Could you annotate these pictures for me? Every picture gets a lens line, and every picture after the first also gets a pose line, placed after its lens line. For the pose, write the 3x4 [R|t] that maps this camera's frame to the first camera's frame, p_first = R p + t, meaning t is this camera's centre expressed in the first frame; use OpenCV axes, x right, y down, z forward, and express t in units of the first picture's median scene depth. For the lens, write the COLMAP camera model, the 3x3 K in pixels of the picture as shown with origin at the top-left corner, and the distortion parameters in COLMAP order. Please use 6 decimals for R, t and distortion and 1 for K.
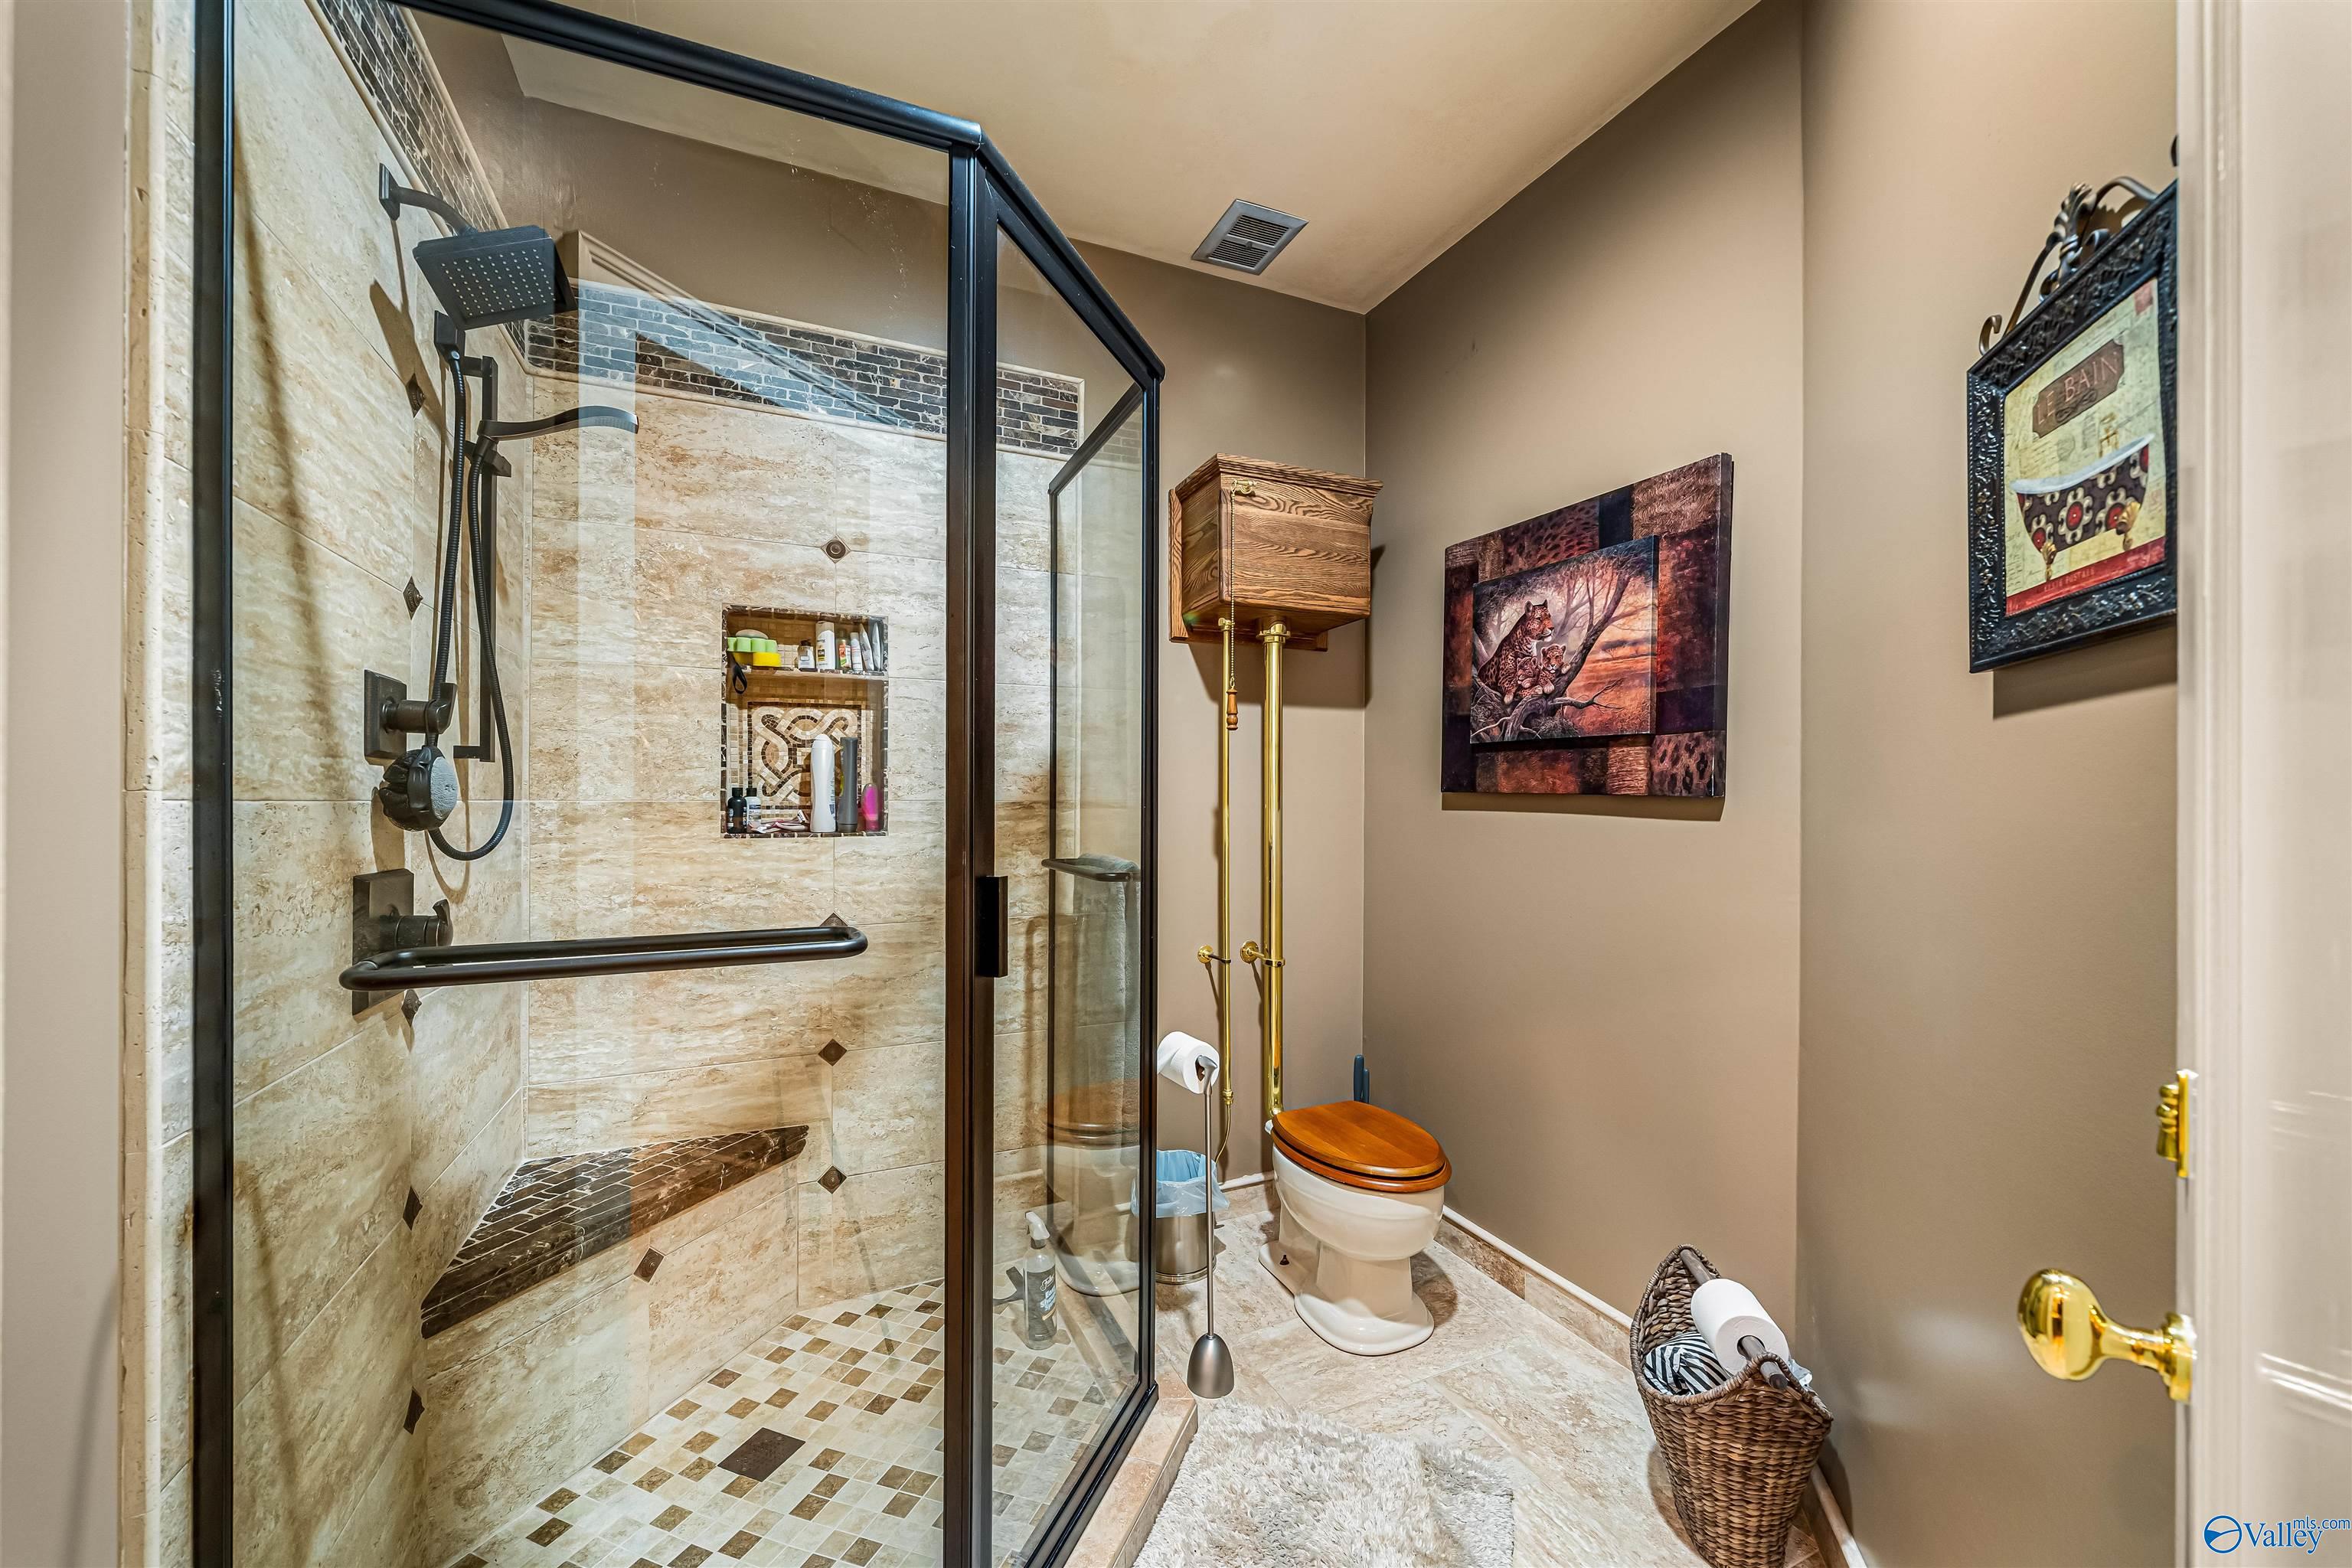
lens RADIAL K [[873.6, 0, 1173.3], [0, 873.6, 805.5], [0, 0, 1]] dist [0.000798, 0.000050]
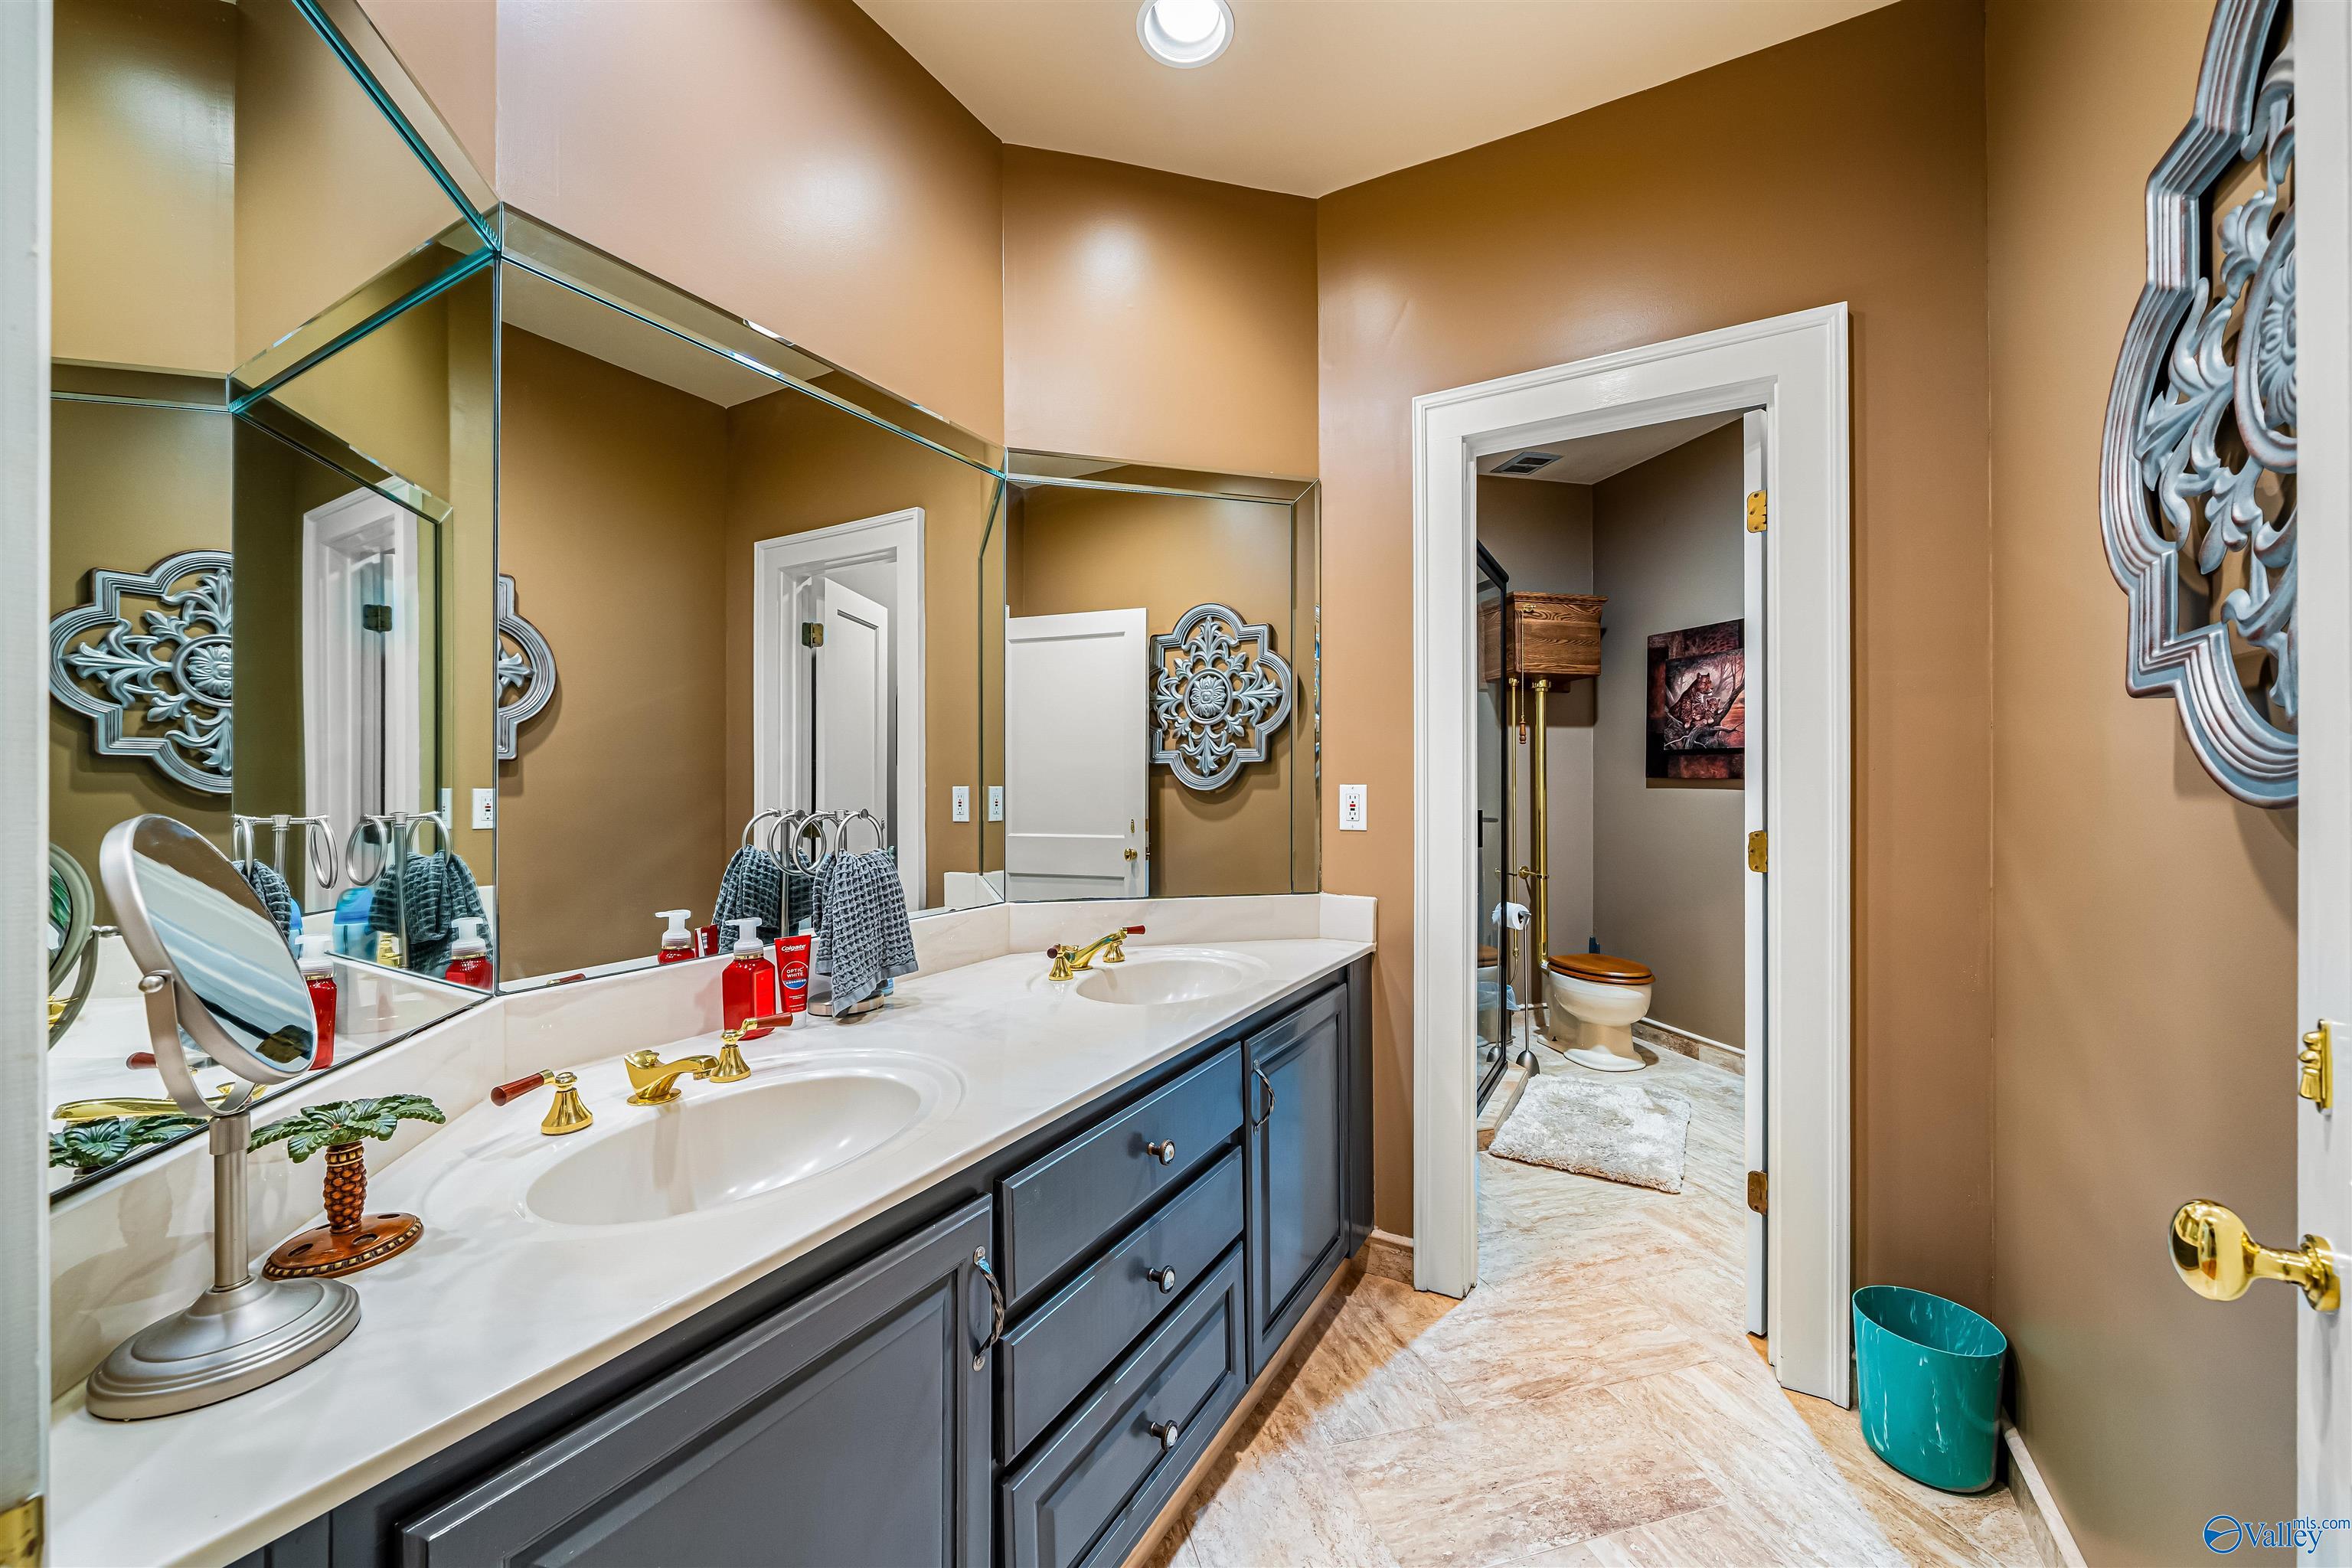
lens RADIAL K [[893.7, 0, 1176.0], [0, 893.7, 784.0], [0, 0, 1]] dist [-0.000838, -0.000190]
pose [[0.987597, 0.000354, -0.157008, -0.352136], [-0.002898, 0.999868, -0.015976, 0.029226], [0.156982, 0.016233, 0.987468, -0.939607]]
